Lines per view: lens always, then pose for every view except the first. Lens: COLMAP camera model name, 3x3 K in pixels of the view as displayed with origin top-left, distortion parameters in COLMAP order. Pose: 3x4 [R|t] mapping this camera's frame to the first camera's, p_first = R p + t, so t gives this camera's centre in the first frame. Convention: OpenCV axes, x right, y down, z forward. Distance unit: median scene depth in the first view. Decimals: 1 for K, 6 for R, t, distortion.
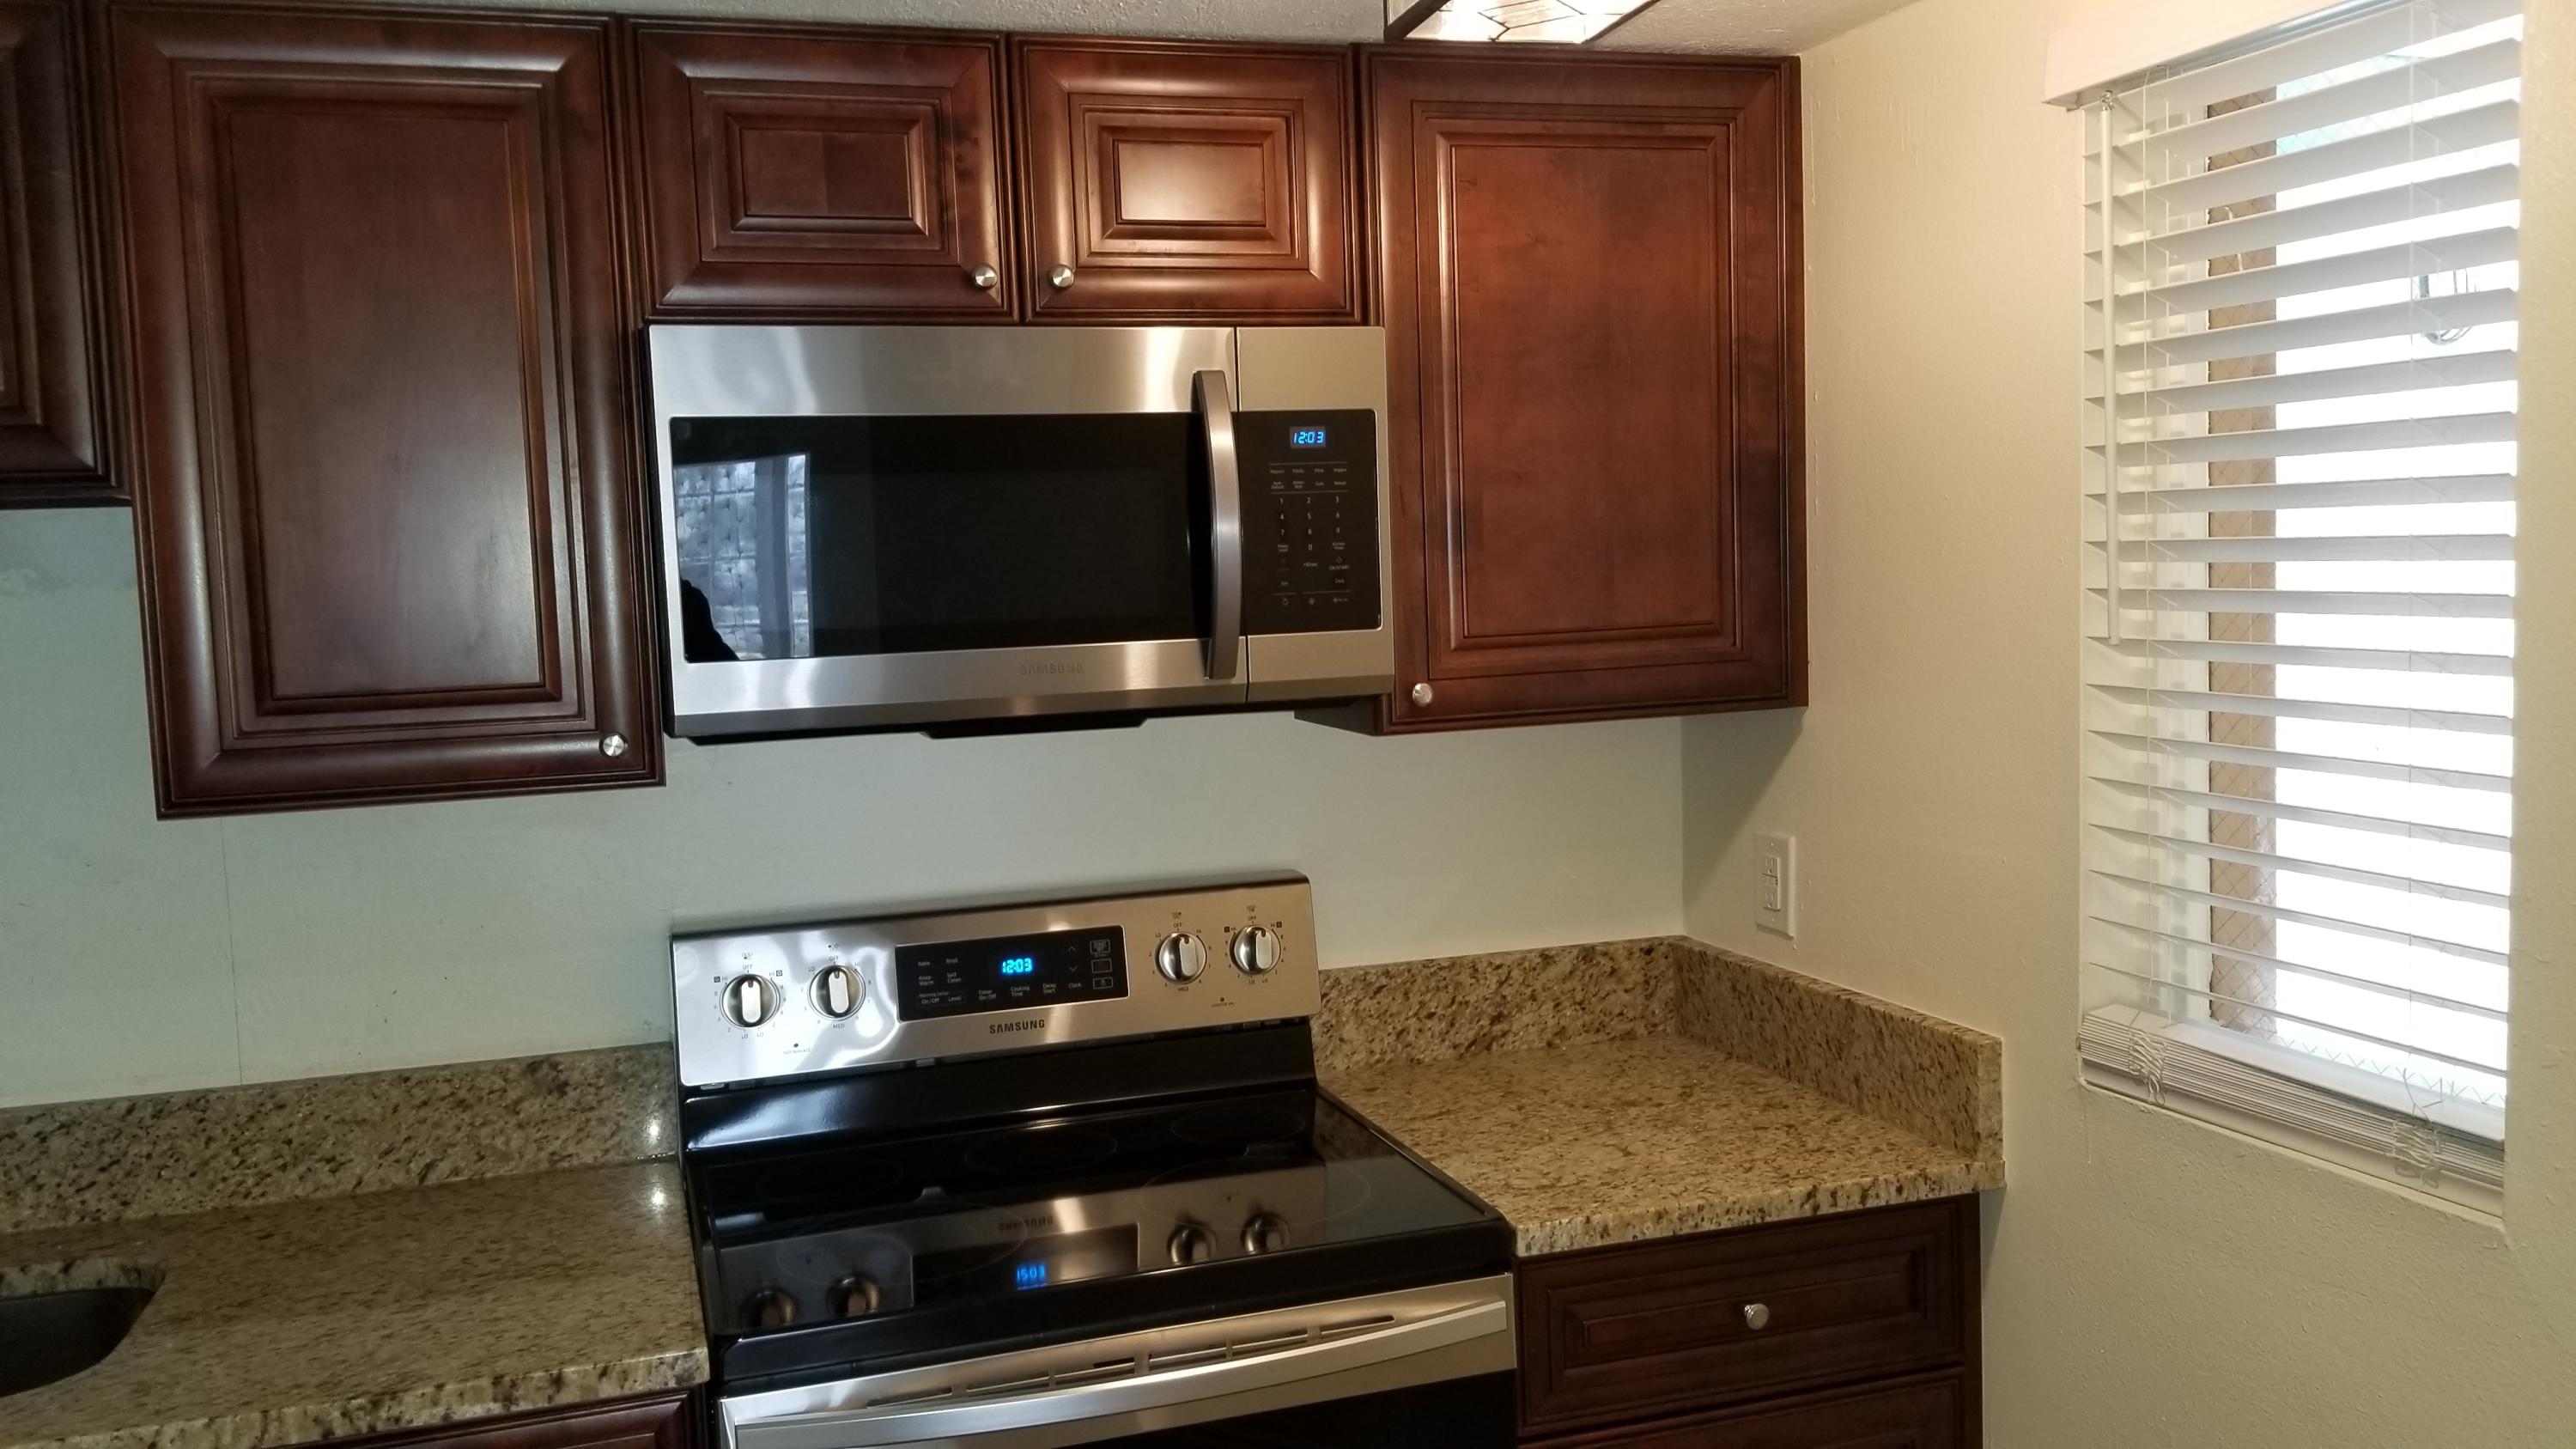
lens RADIAL K [[2043.4, 0, 1270.9], [0, 2043.4, 721.1], [0, 0, 1]] dist [0.051395, -0.093119]
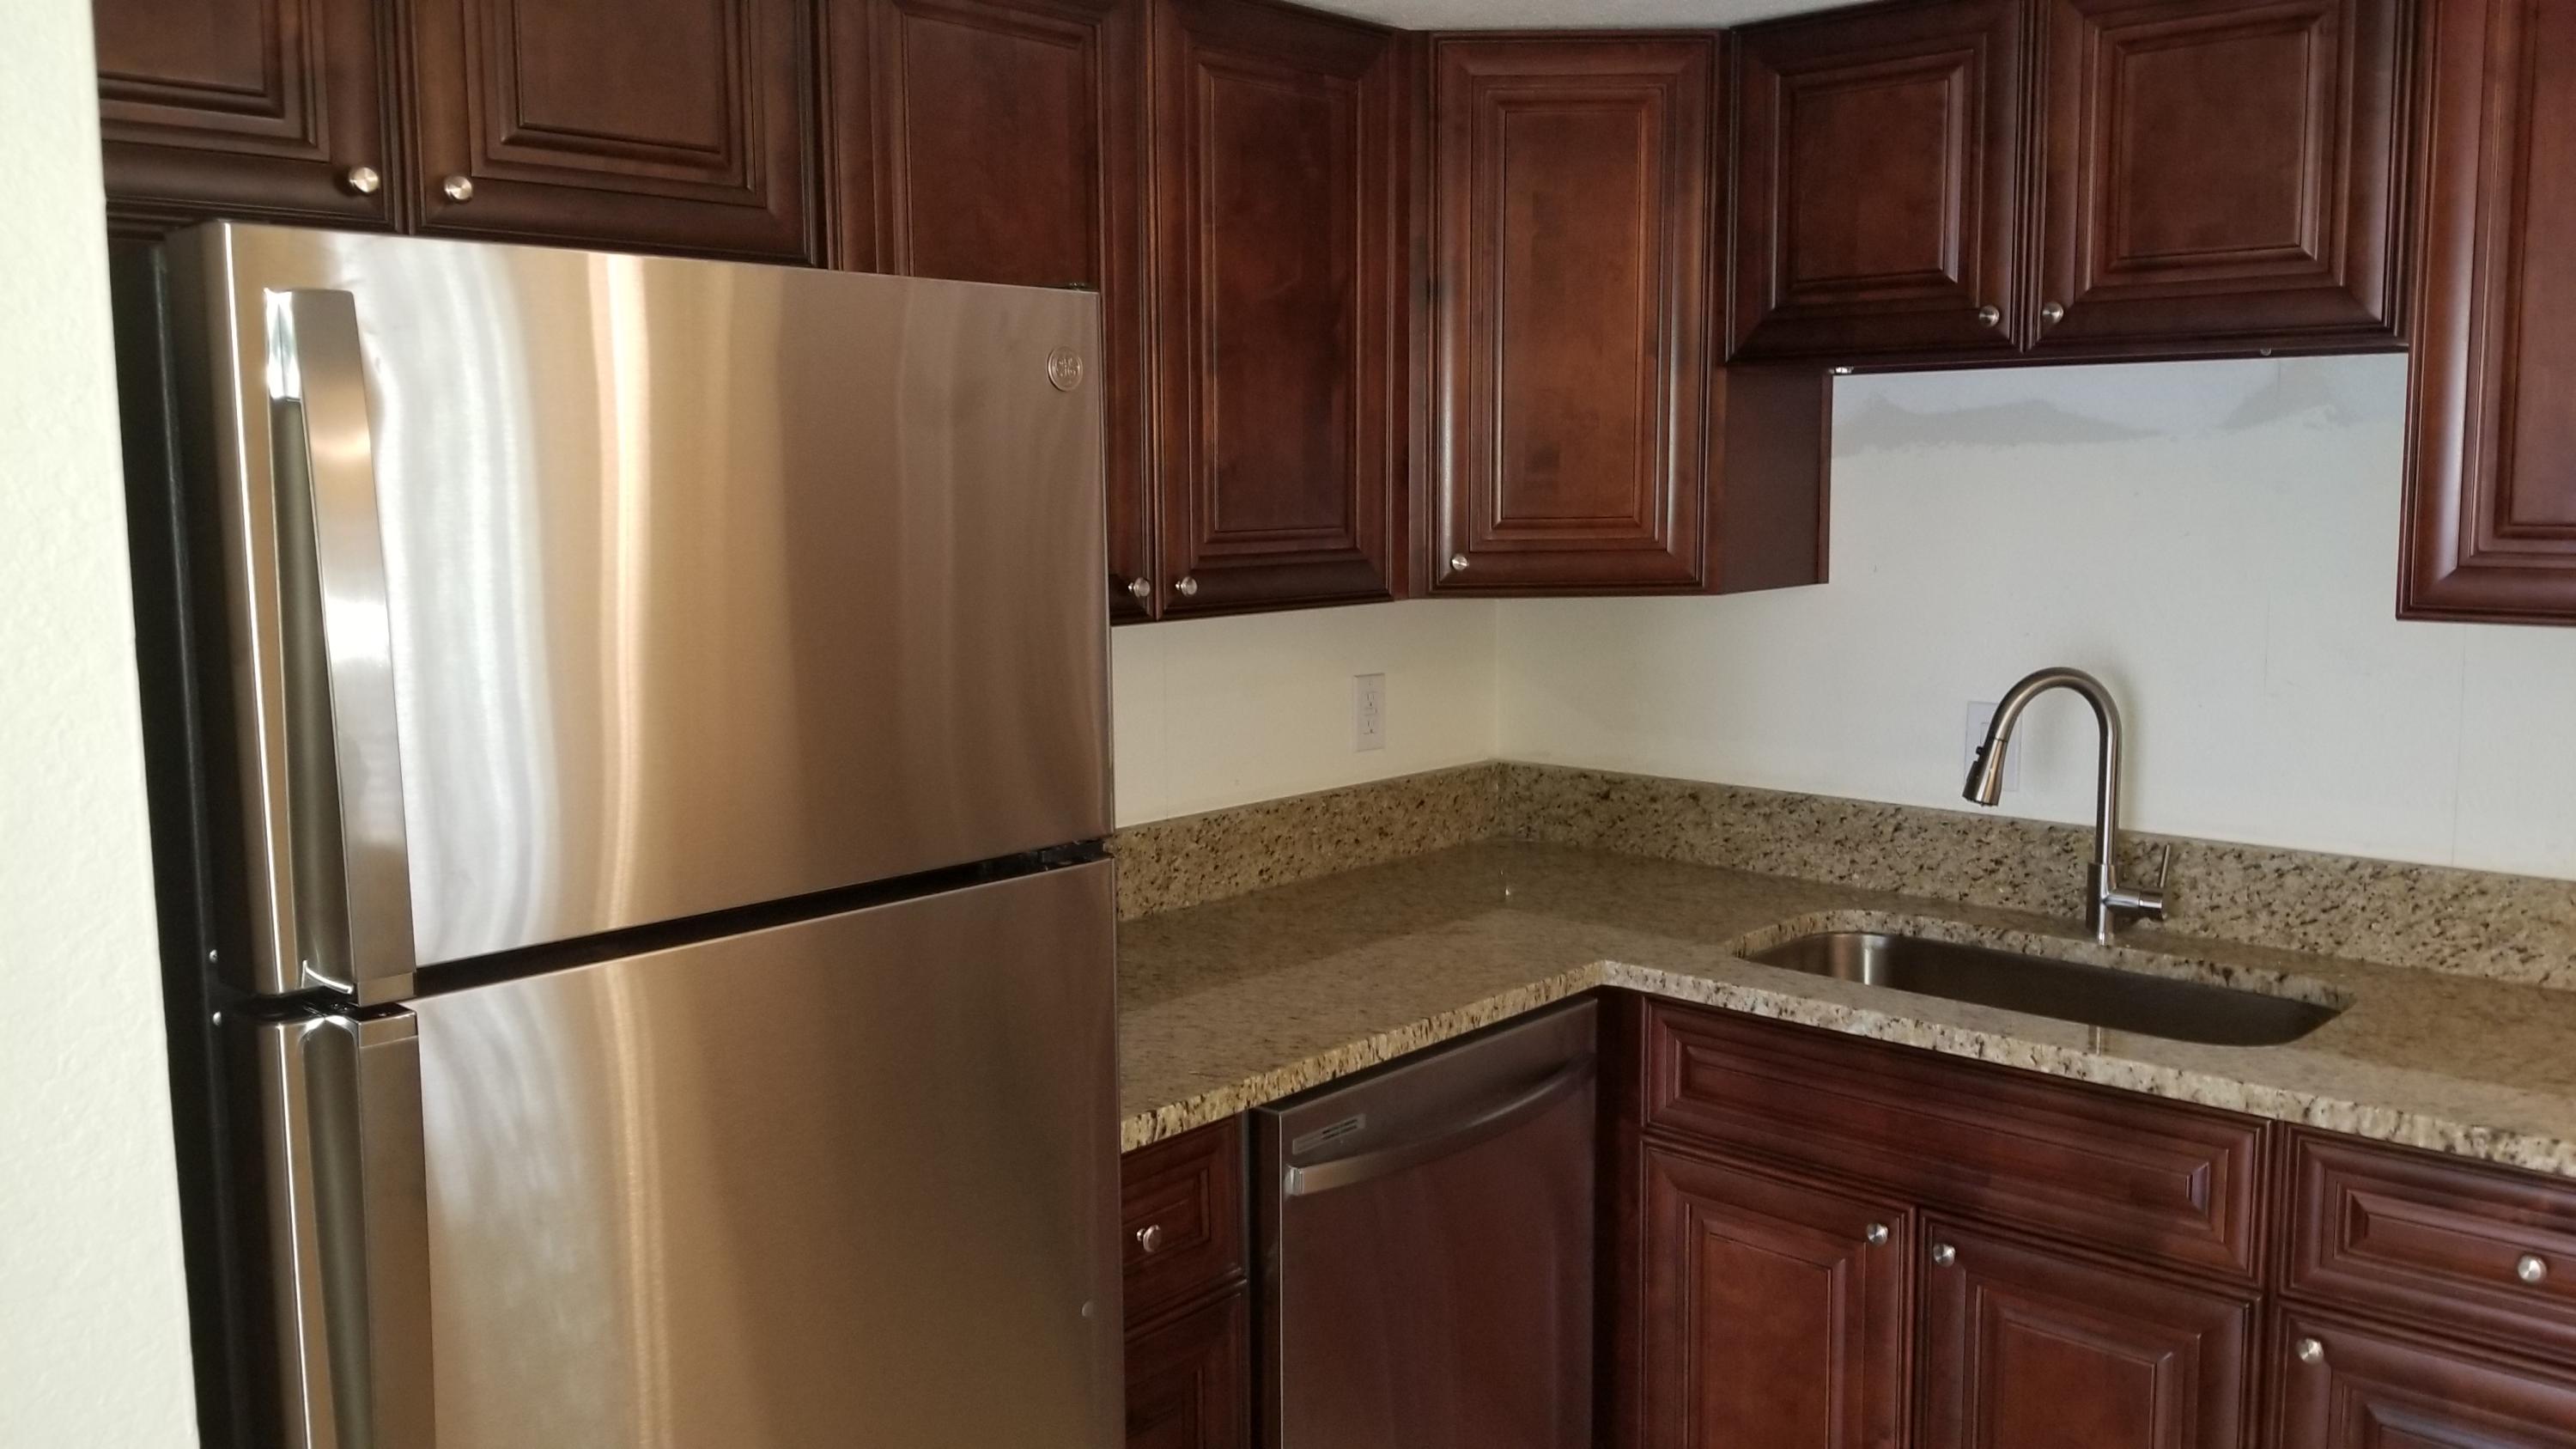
lens RADIAL K [[2043.4, 0, 1290.8], [0, 2043.4, 712.0], [0, 0, 1]] dist [0.051395, -0.093119]
pose [[0.506103, 0.135898, -0.851699, 0.135077], [-0.073527, 0.990712, 0.114387, 0.010386], [0.859333, 0.004732, 0.511394, -0.134487]]
